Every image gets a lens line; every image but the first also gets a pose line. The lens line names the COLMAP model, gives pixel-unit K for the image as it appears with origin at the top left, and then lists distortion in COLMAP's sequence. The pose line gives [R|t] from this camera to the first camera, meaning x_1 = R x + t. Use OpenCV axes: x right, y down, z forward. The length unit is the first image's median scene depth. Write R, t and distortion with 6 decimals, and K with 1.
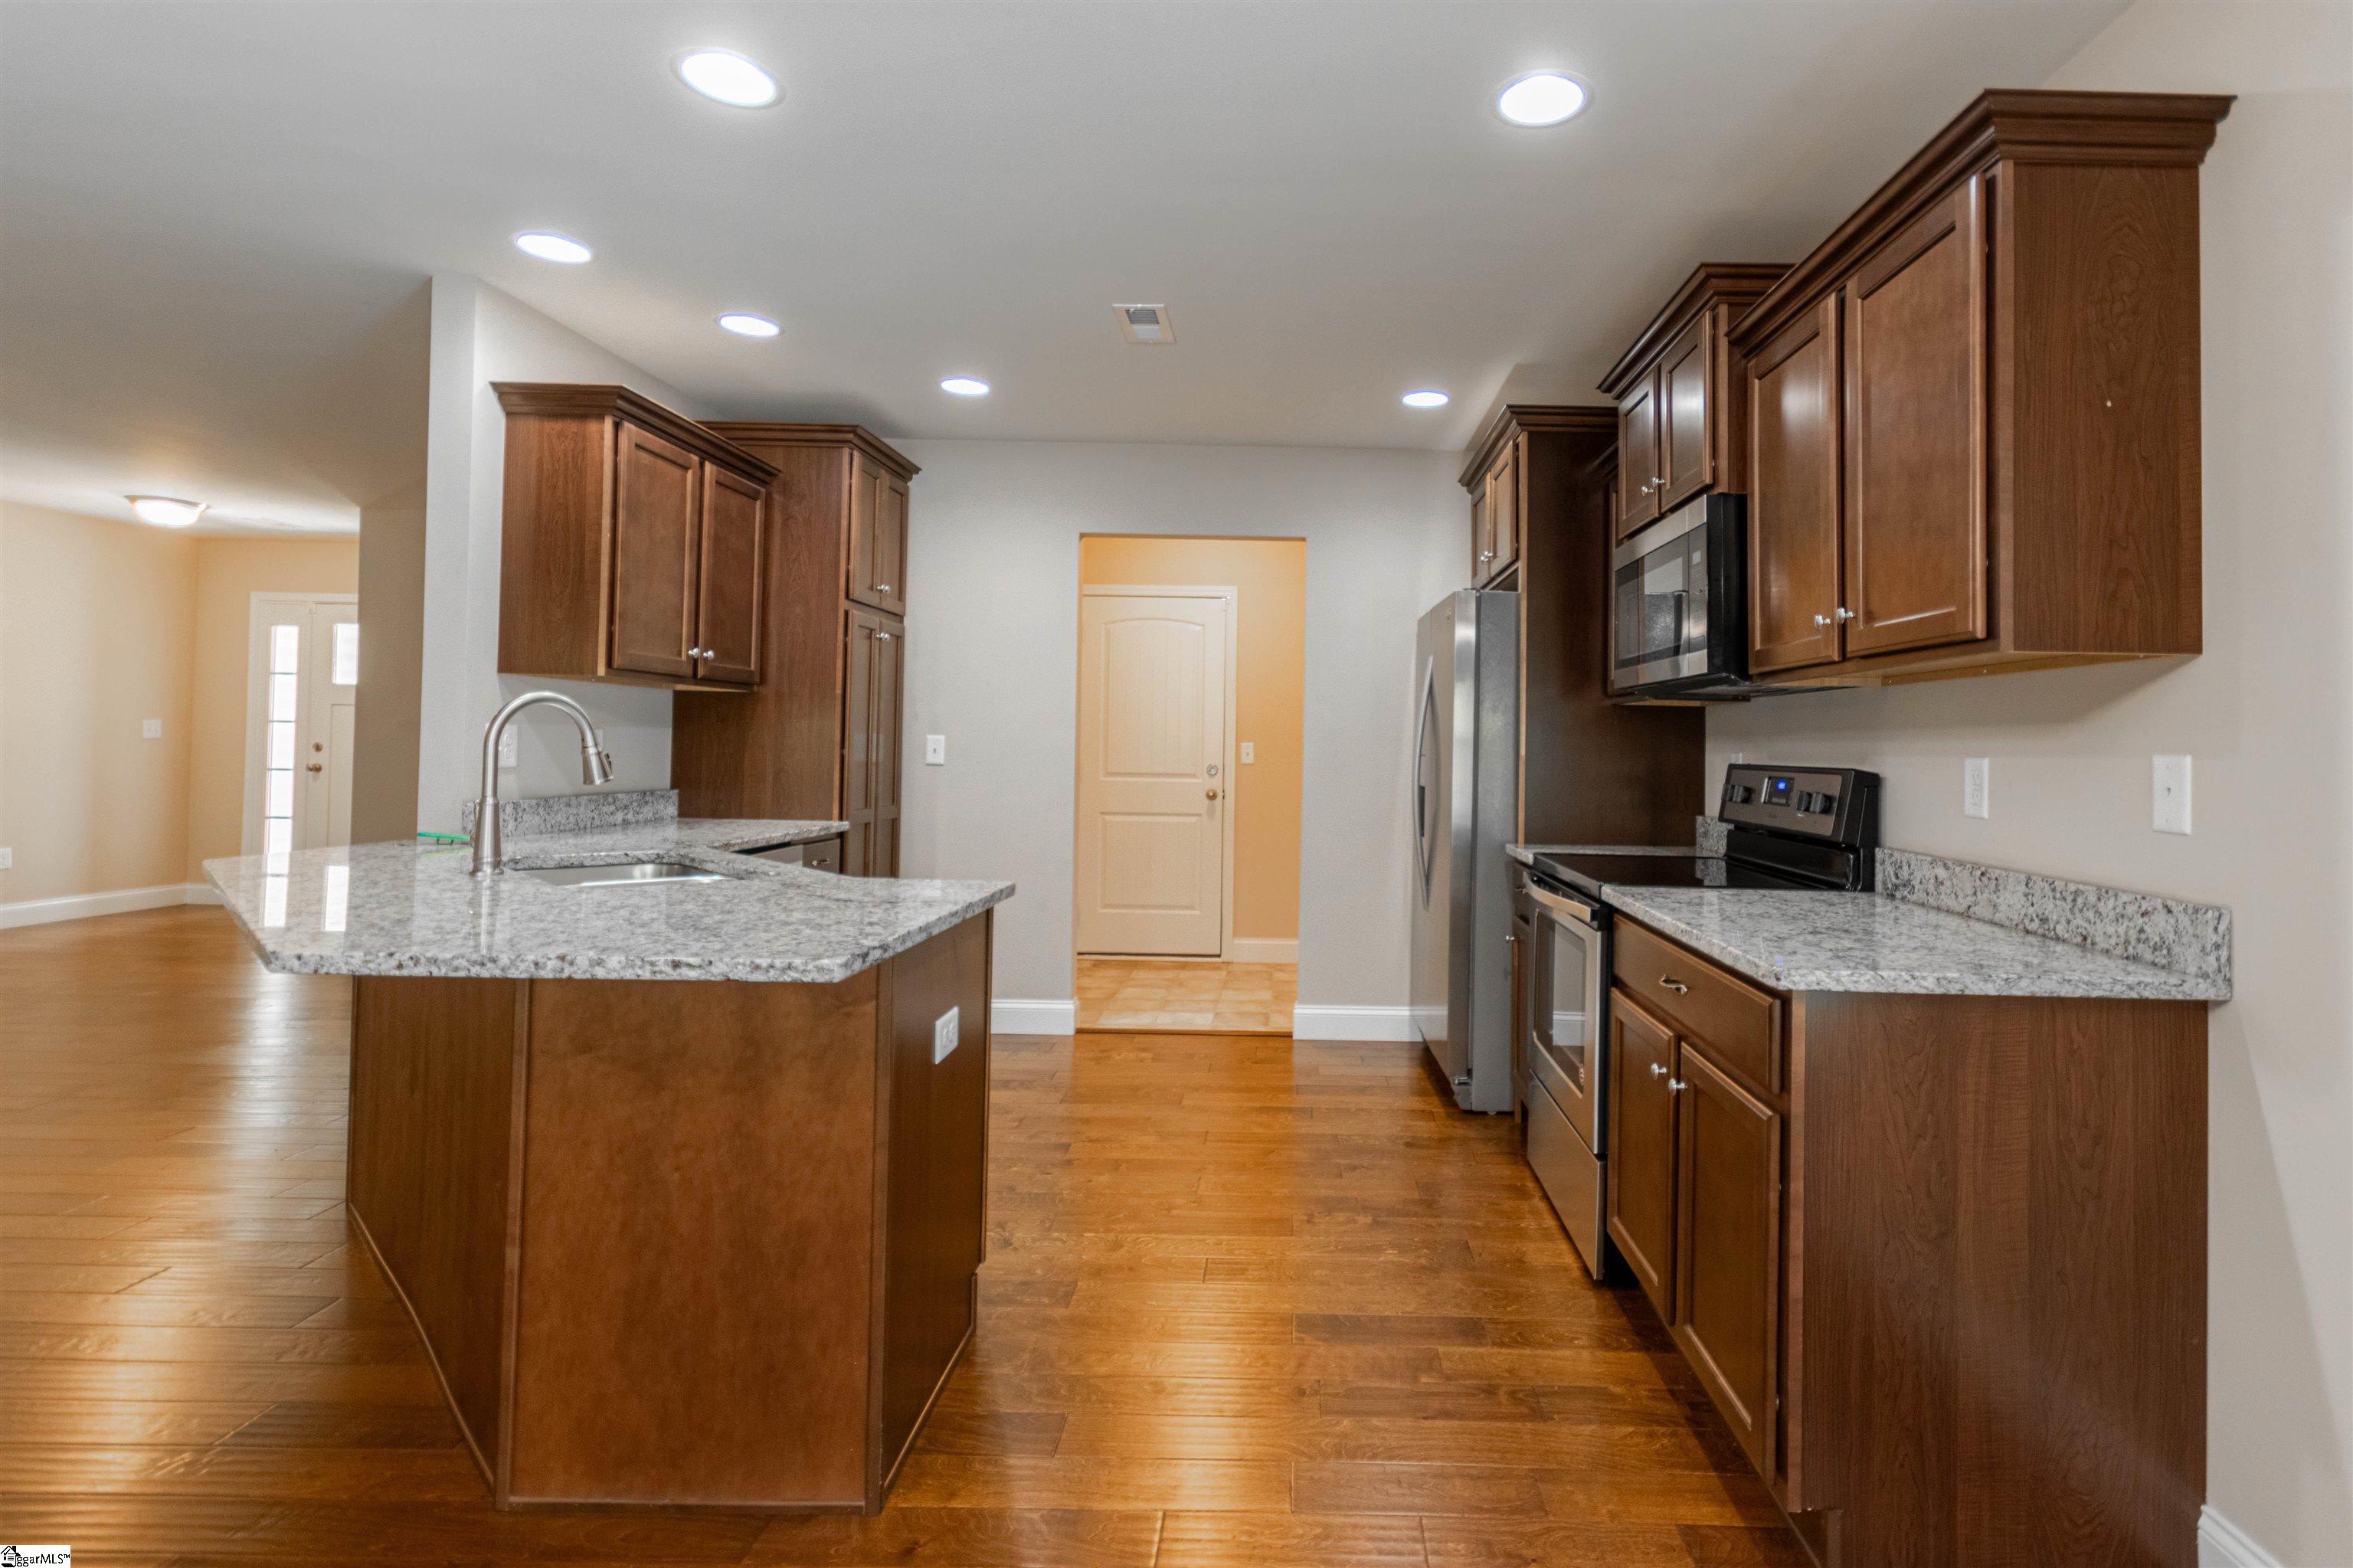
lens RADIAL K [[1122.0, 0, 1327.7], [0, 1122.0, 737.9], [0, 0, 1]] dist [-0.001318, -0.000039]
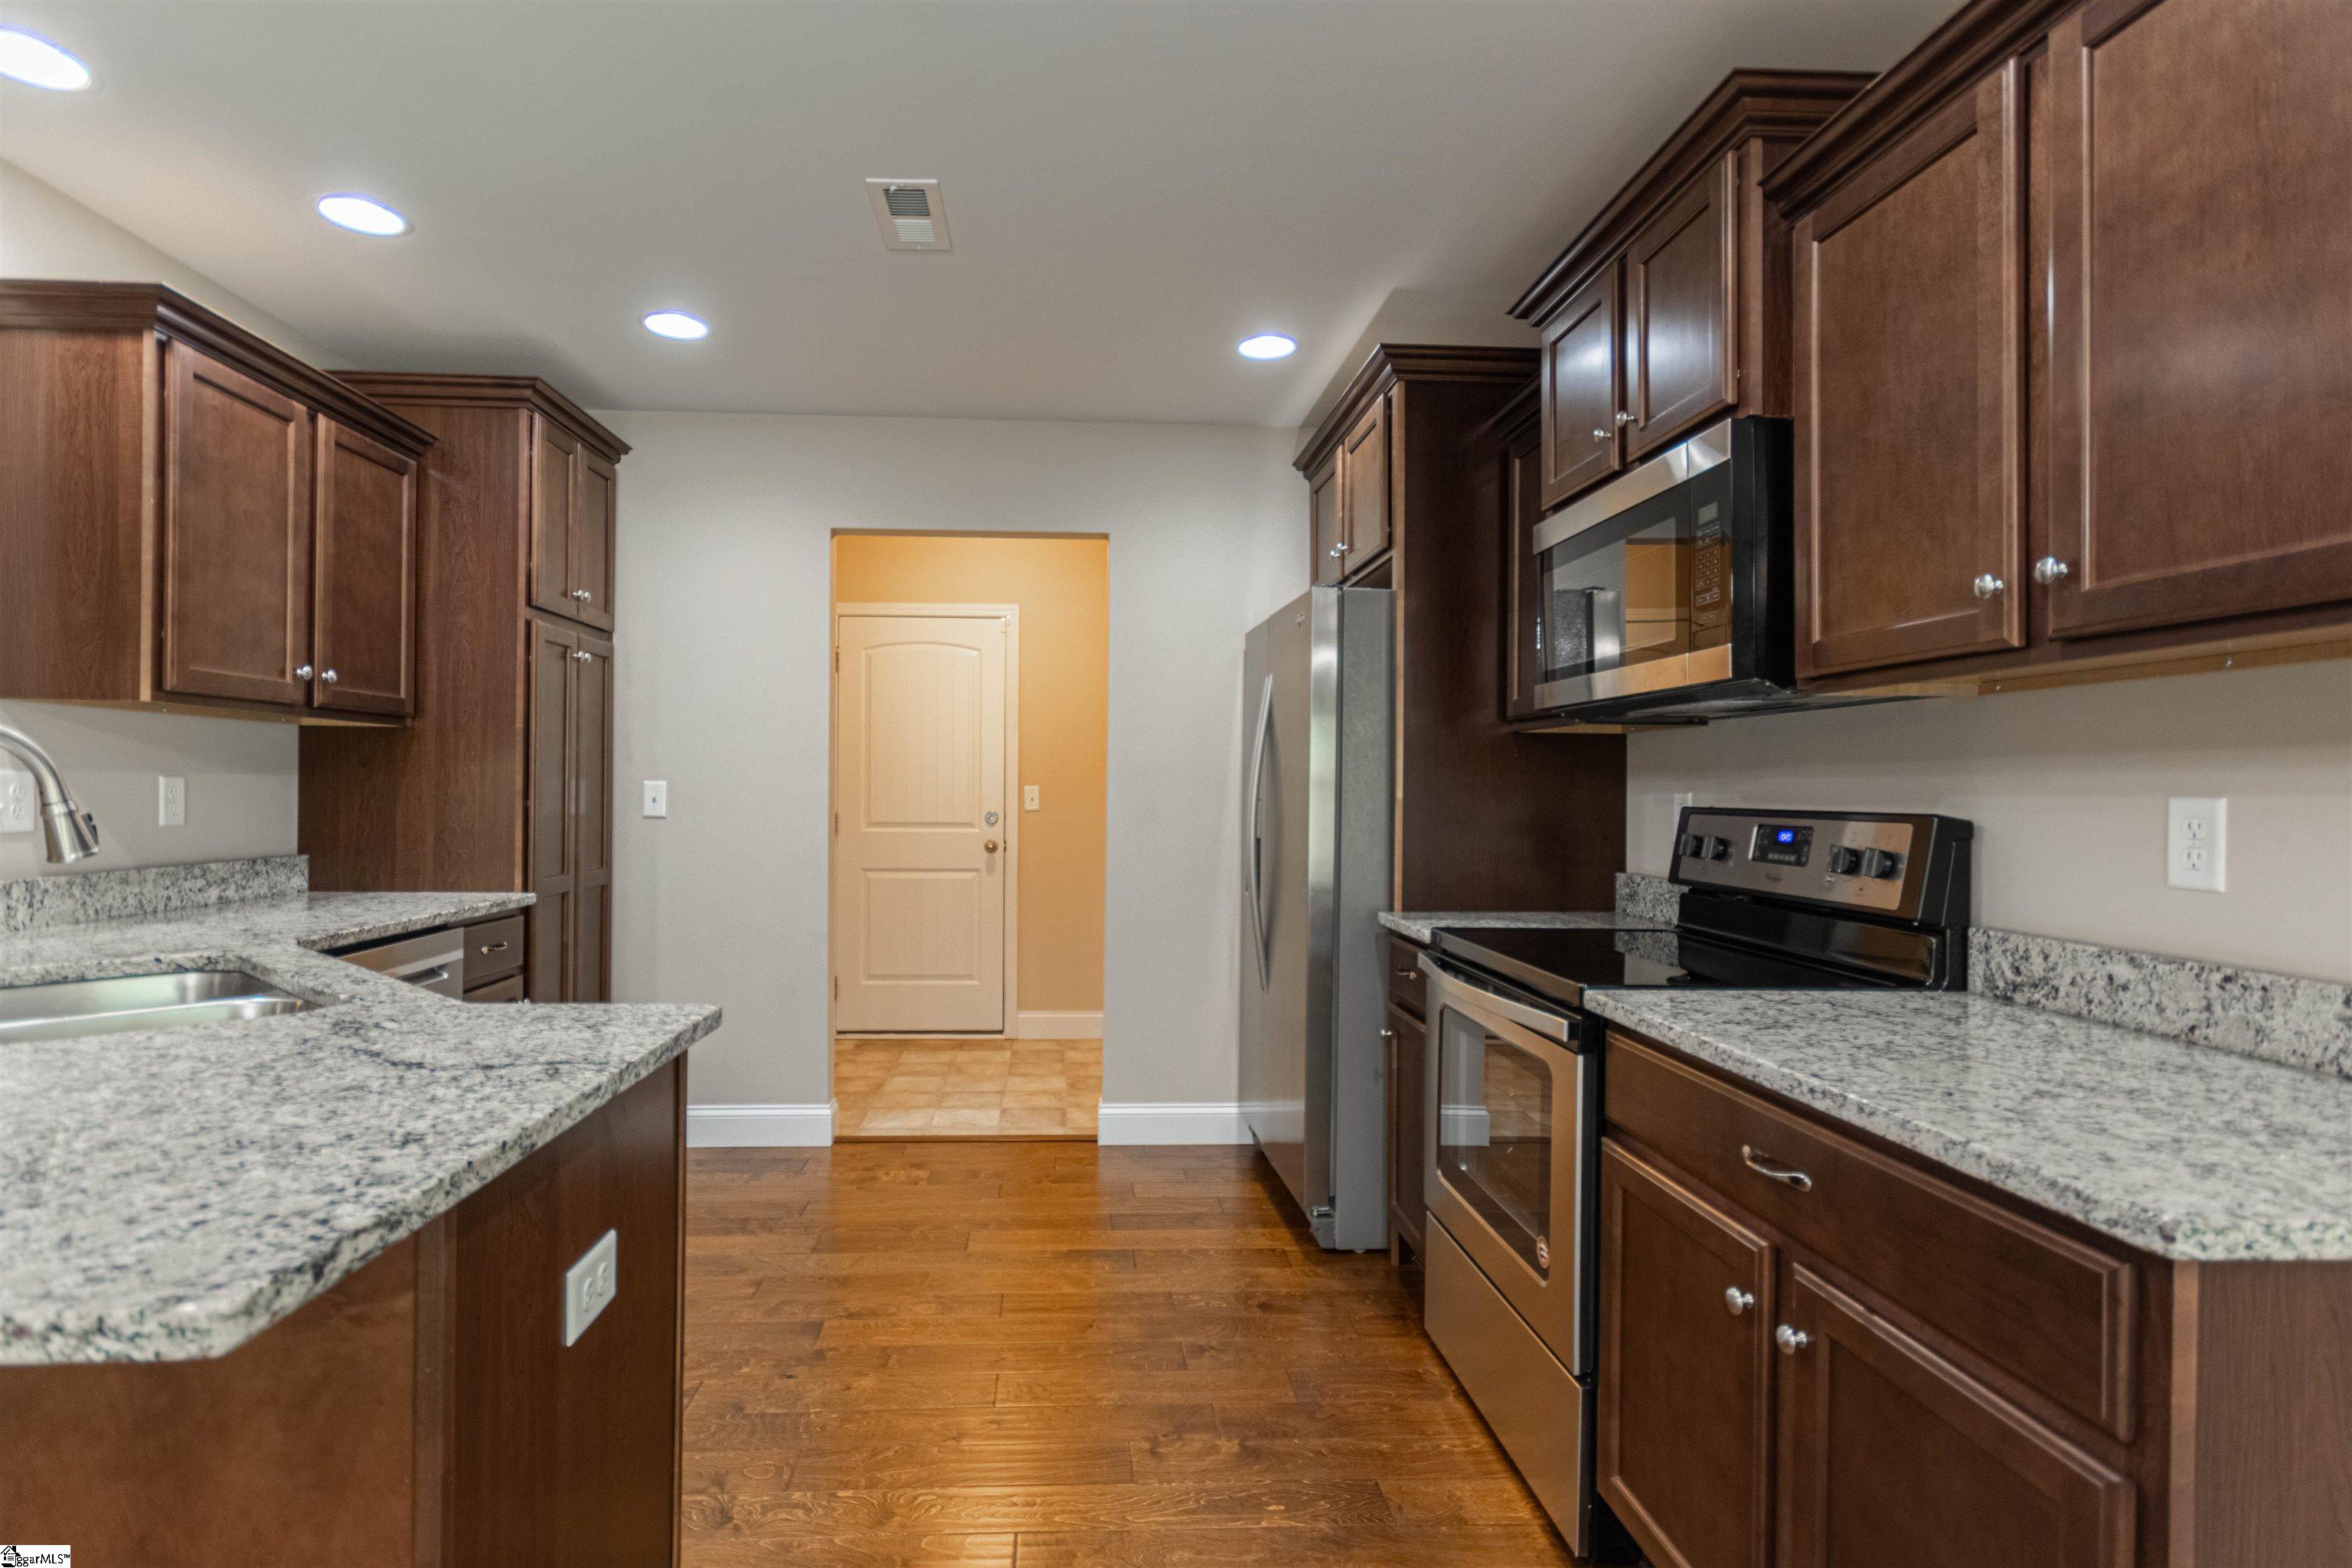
lens RADIAL K [[1133.2, 0, 1098.7], [0, 1133.2, 781.1], [0, 0, 1]] dist [0.003036, 0.000687]
pose [[0.999941, -0.010490, 0.002736, -0.041060], [0.010487, 0.999944, 0.001119, 0.000426], [-0.002748, -0.001090, 0.999996, 0.230672]]
